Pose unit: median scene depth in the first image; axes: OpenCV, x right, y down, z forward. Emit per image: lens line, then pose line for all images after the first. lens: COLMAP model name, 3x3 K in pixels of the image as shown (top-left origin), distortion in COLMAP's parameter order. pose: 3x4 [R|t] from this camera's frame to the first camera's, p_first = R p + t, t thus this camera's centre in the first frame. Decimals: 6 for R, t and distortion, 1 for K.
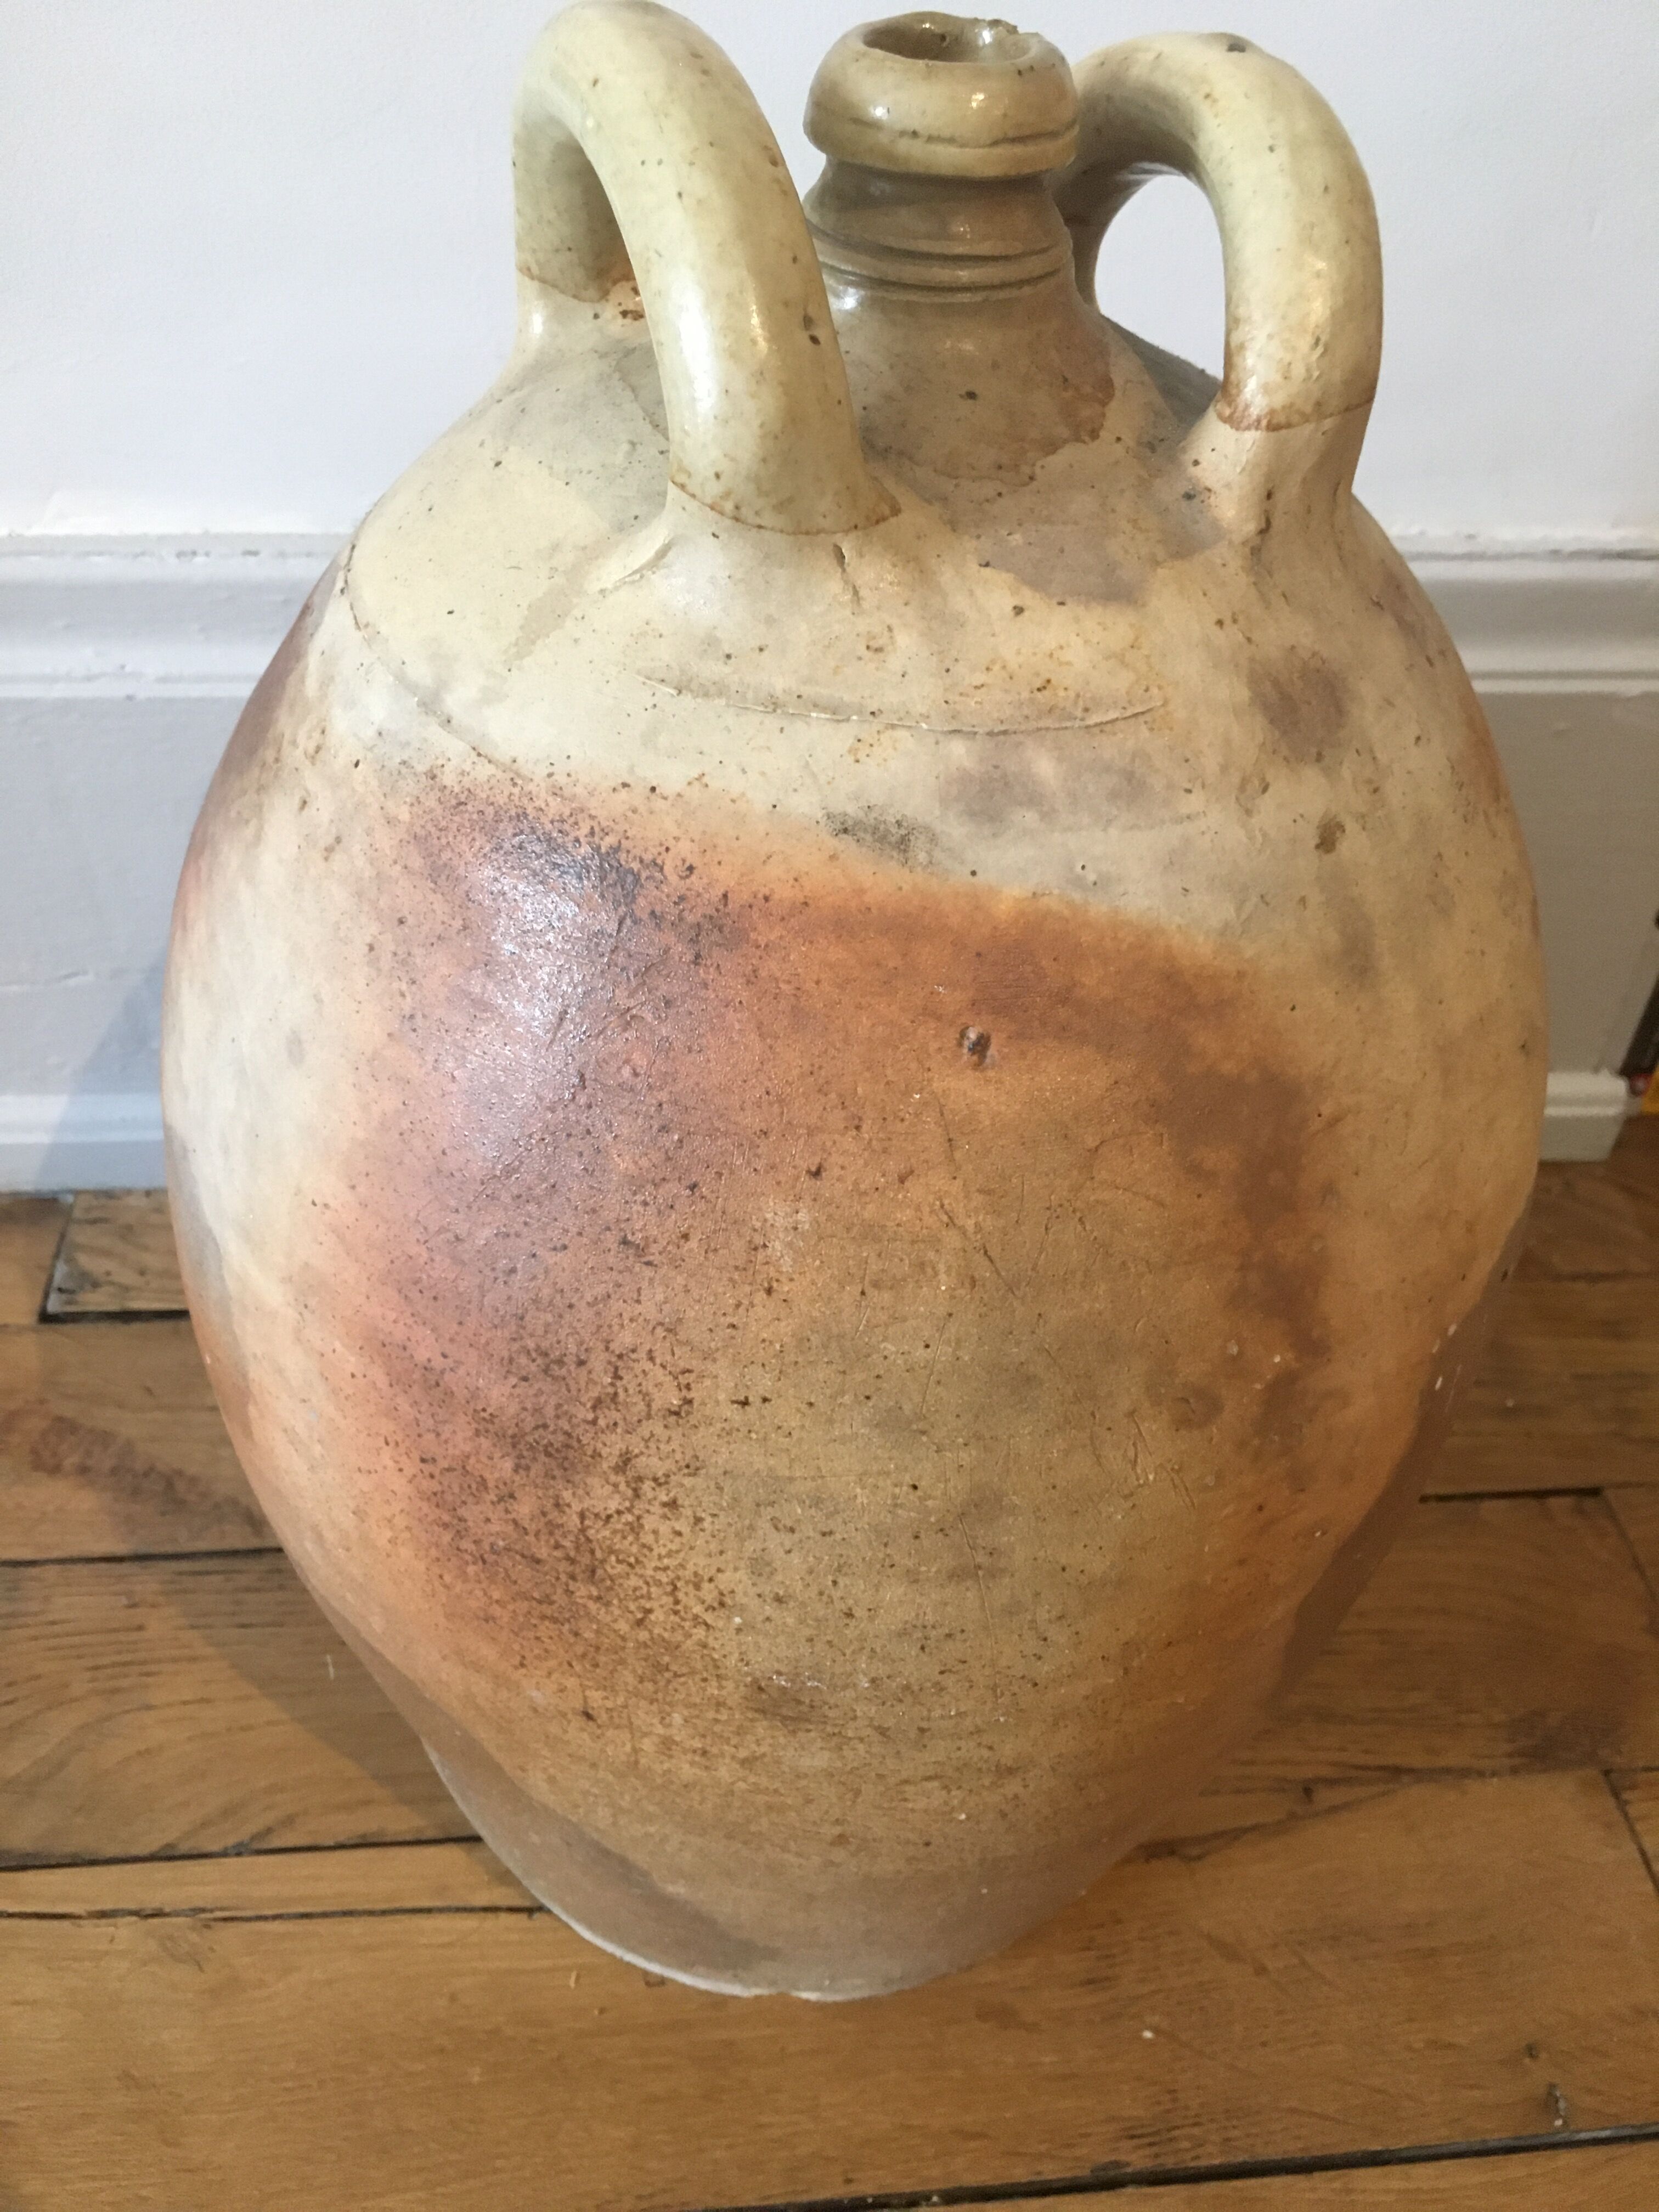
lens RADIAL K [[1887.8, 0, 832.8], [0, 1887.8, 1110.0], [0, 0, 1]] dist [0.063148, -0.075080]
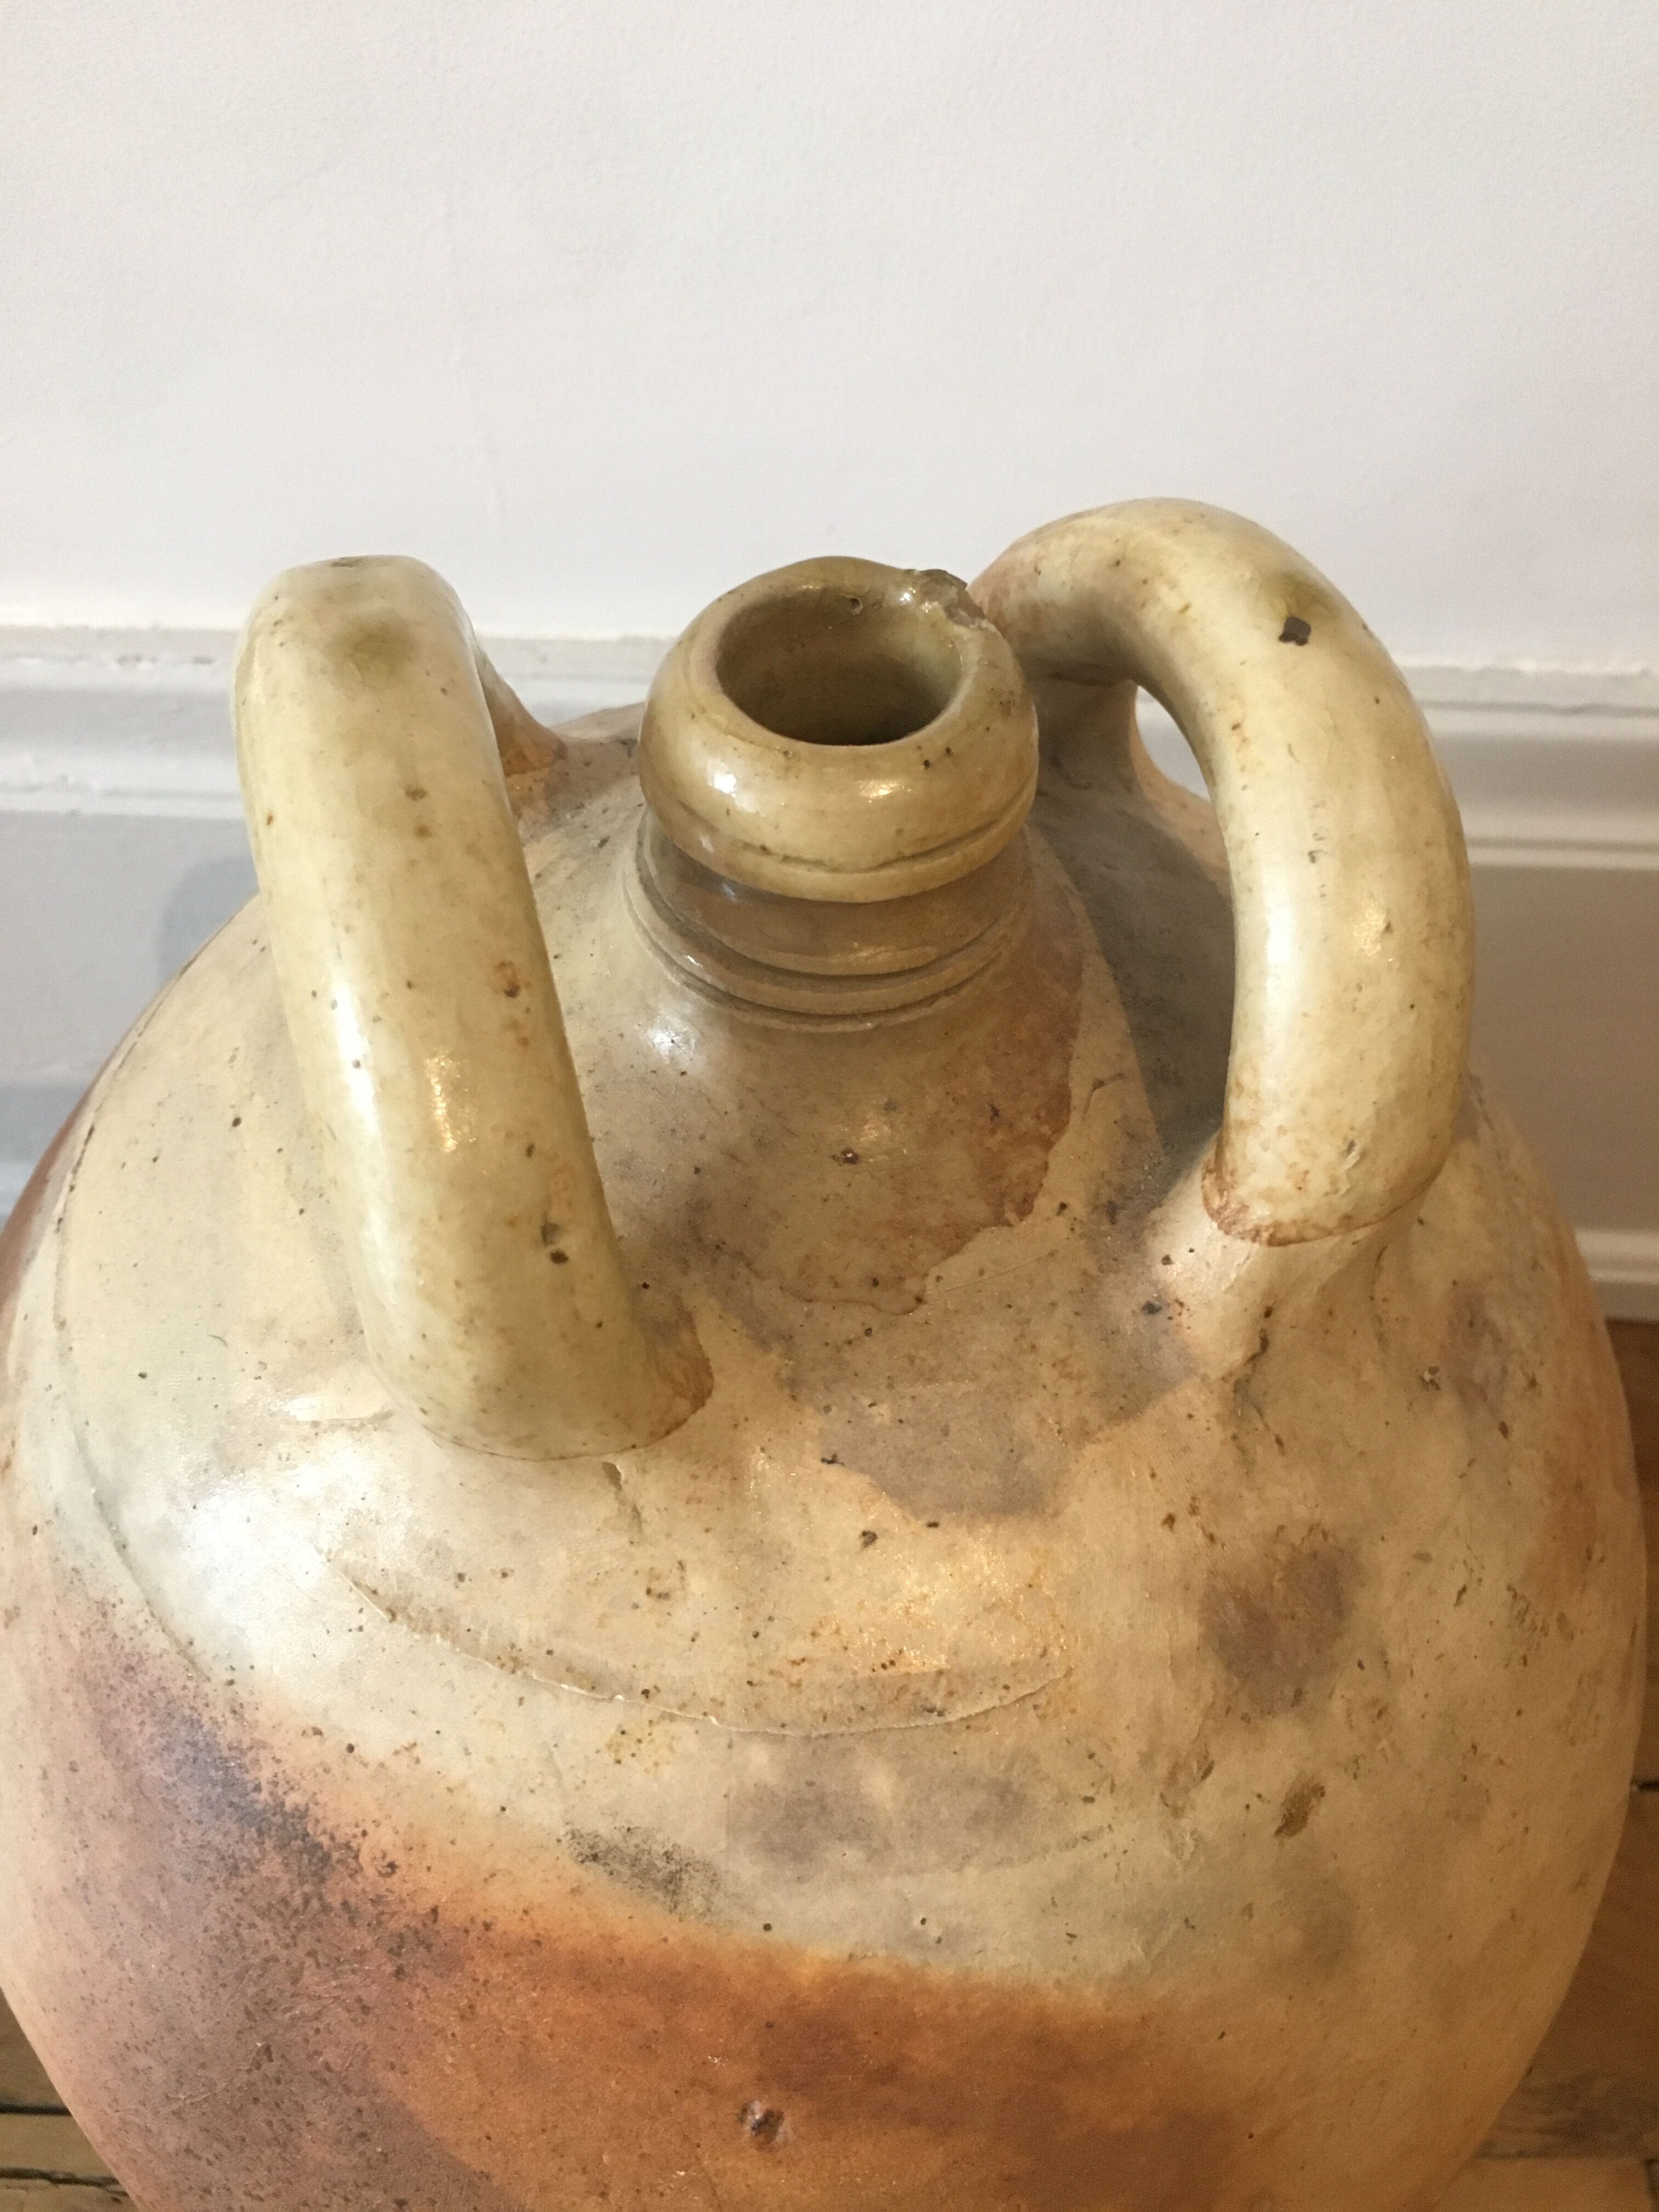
lens RADIAL K [[1887.8, 0, 838.5], [0, 1887.8, 1092.3], [0, 0, 1]] dist [0.063148, -0.075080]
pose [[0.992245, 0.079874, -0.095234, 0.139035], [-0.060778, 0.980132, 0.188807, -0.552806], [0.108423, -0.181554, 0.977386, 0.331099]]
